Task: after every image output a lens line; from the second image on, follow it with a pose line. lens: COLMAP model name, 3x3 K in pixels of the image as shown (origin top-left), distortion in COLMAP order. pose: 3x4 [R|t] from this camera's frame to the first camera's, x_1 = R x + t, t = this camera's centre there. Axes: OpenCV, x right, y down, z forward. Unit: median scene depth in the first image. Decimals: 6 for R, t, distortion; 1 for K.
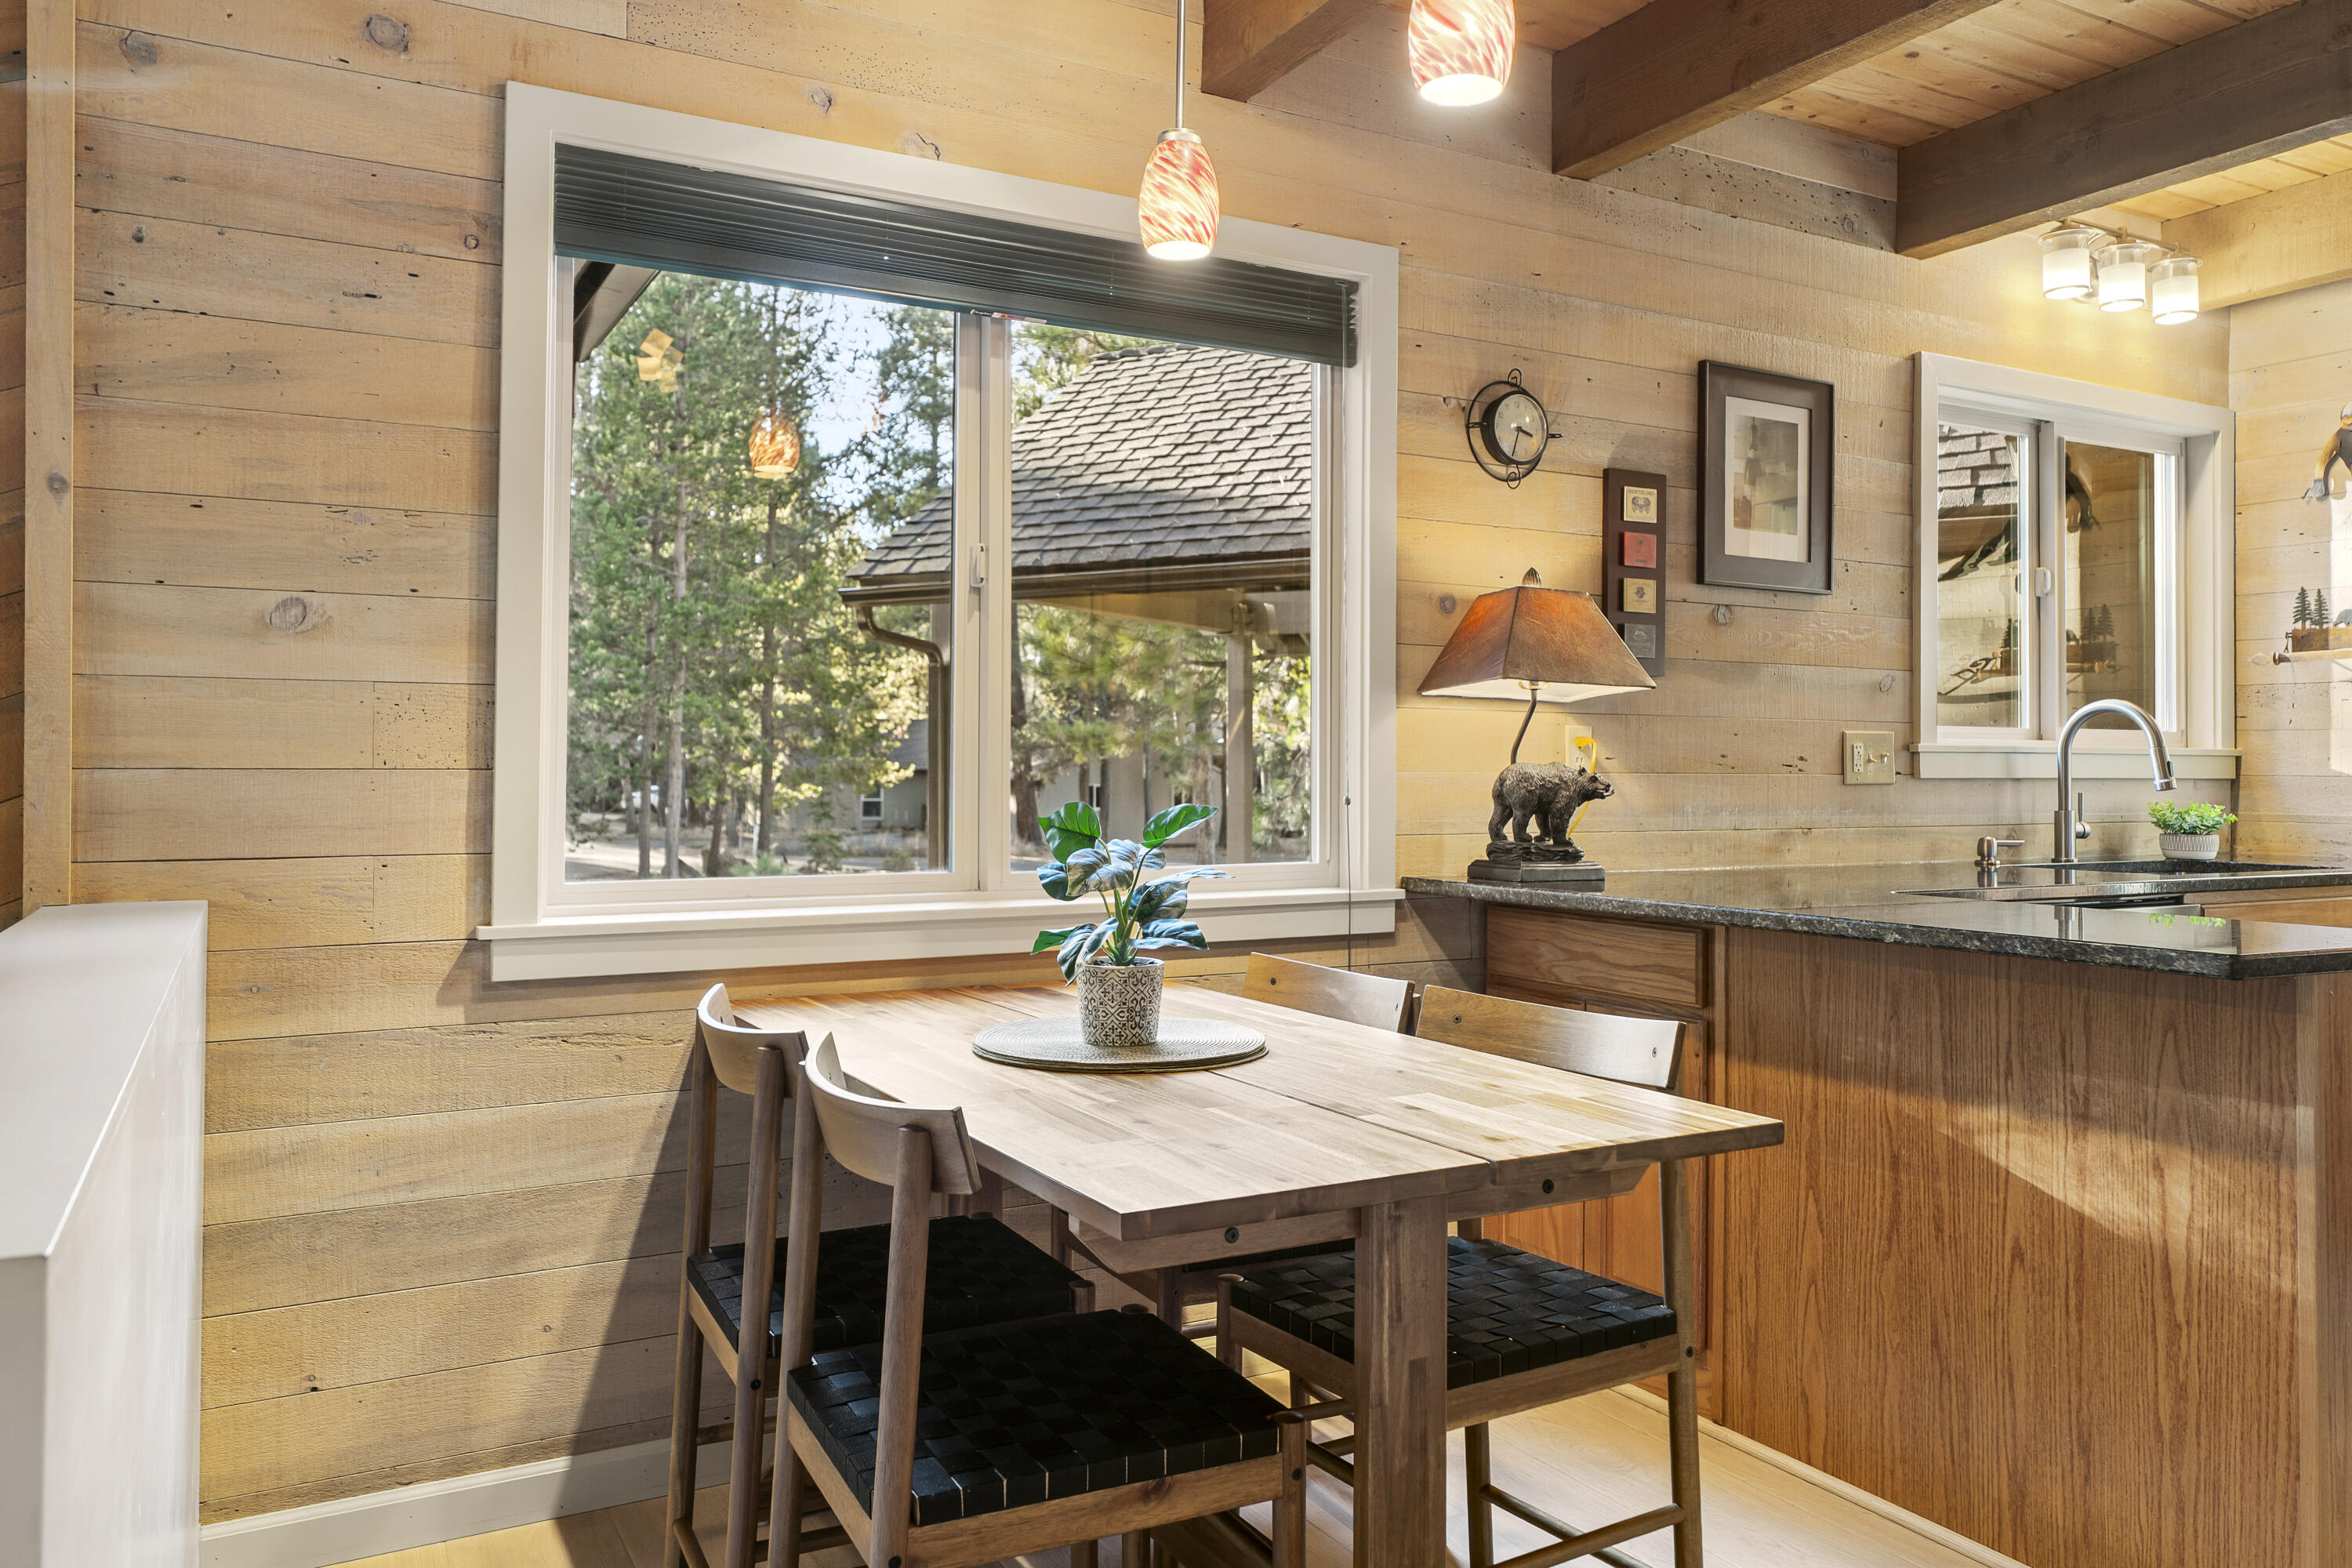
lens RADIAL K [[1648.4, 0, 1164.2], [0, 1648.4, 741.1], [0, 0, 1]] dist [-0.006157, 0.010567]
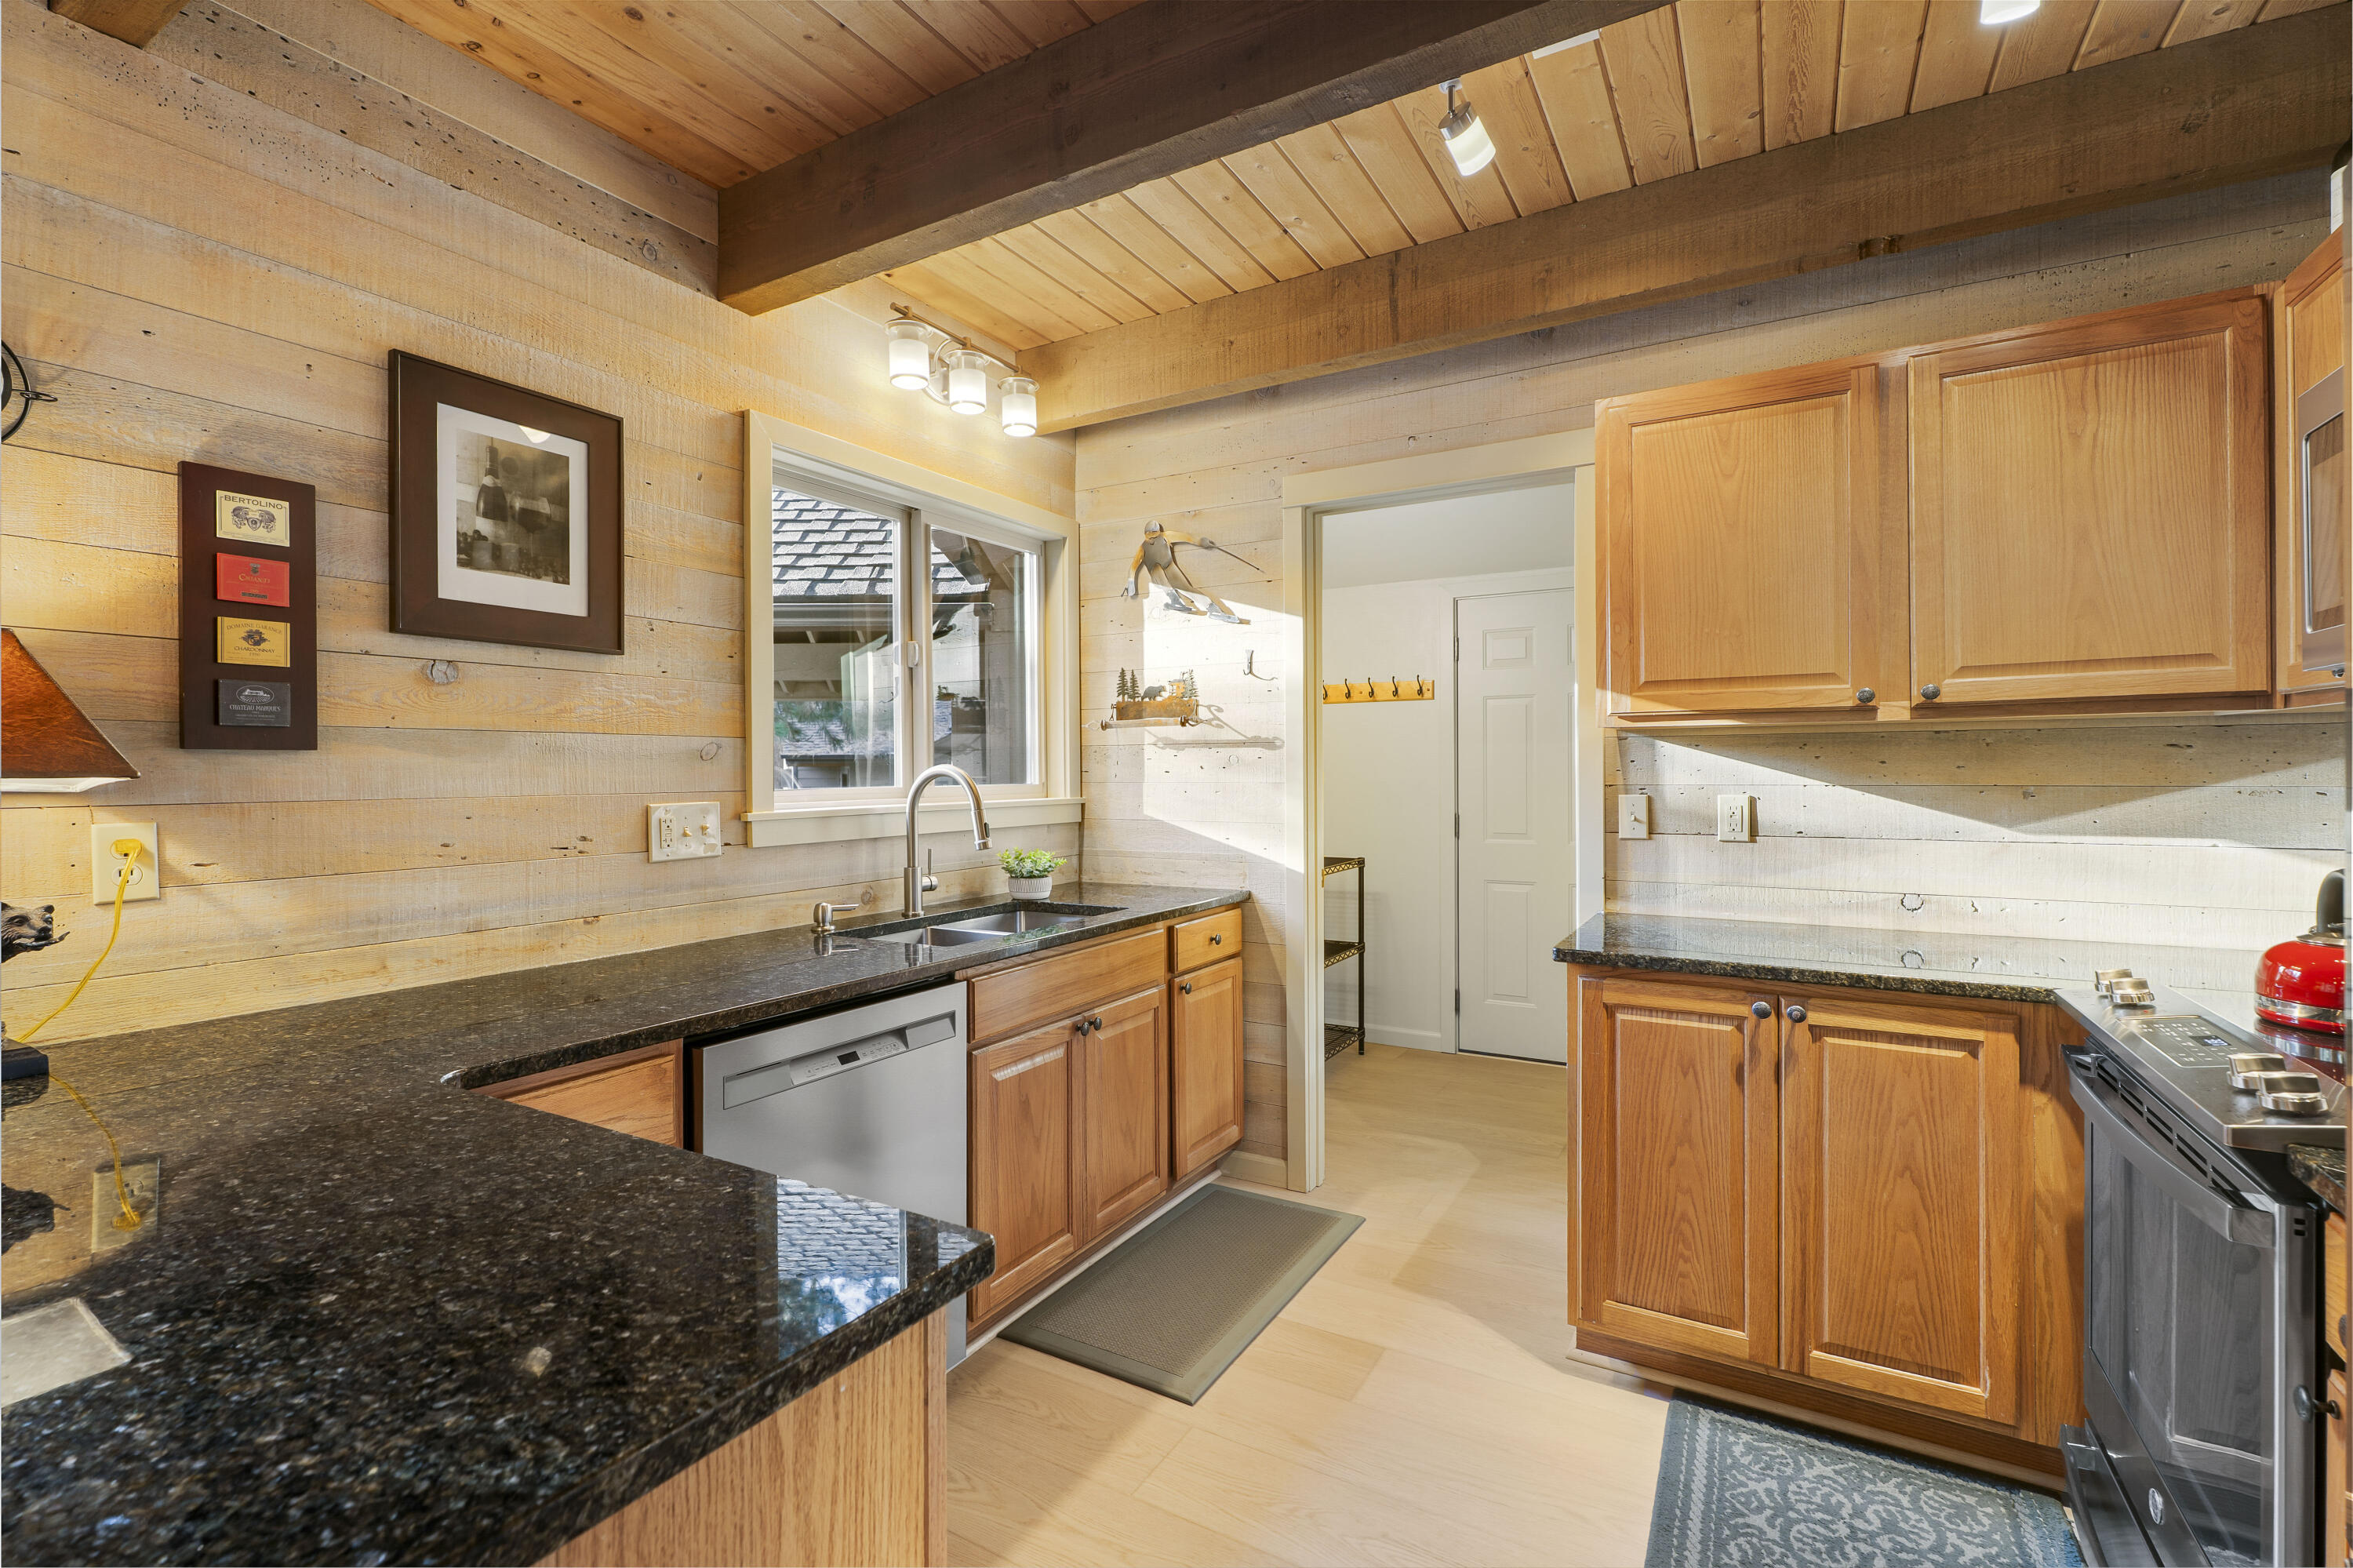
lens RADIAL K [[1048.7, 0, 1172.5], [0, 1048.7, 774.0], [0, 0, 1]] dist [-0.002141, -0.000680]
pose [[0.855742, -0.014007, 0.517212, 0.354294], [0.004492, 0.999797, 0.019644, -0.032653], [-0.517383, -0.014486, 0.855632, 0.342152]]
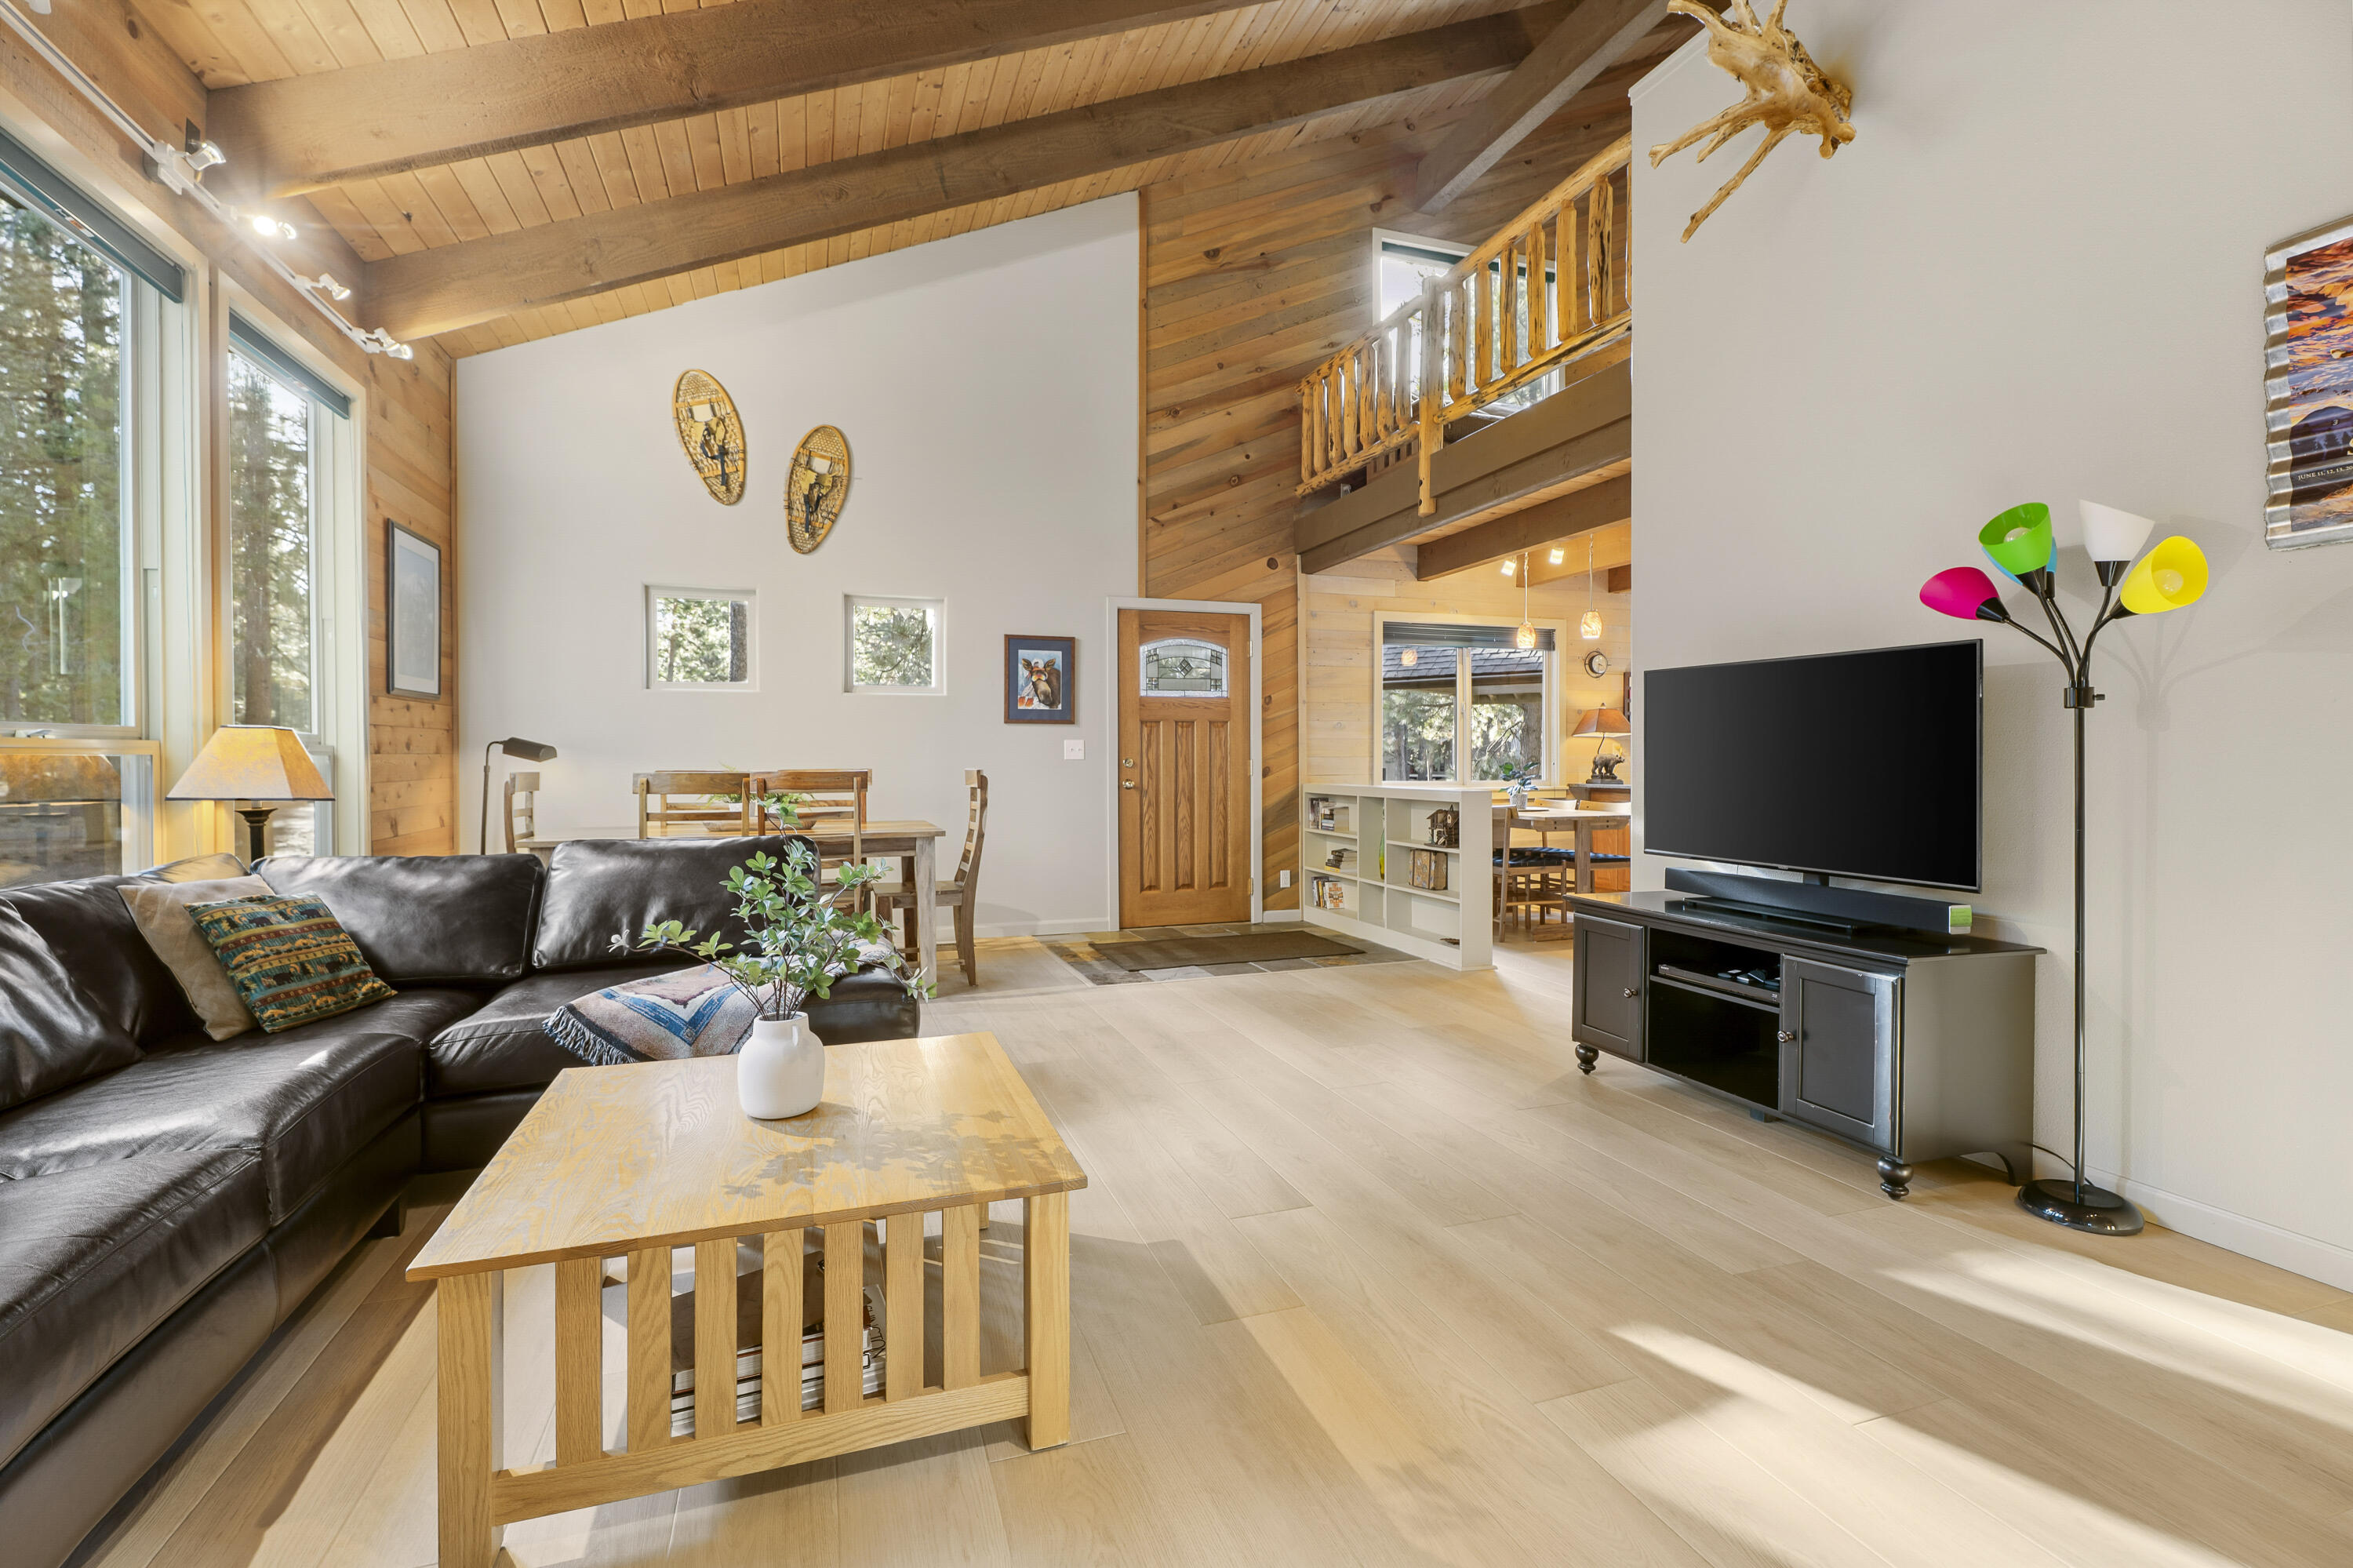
lens RADIAL K [[1048.7, 0, 1169.7], [0, 1048.7, 773.4], [0, 0, 1]] dist [-0.002141, -0.000680]
pose [[0.986494, -0.004851, -0.163729, -0.312892], [0.009143, 0.999634, 0.025473, -0.011257], [0.163545, -0.026626, 0.986176, -1.319136]]
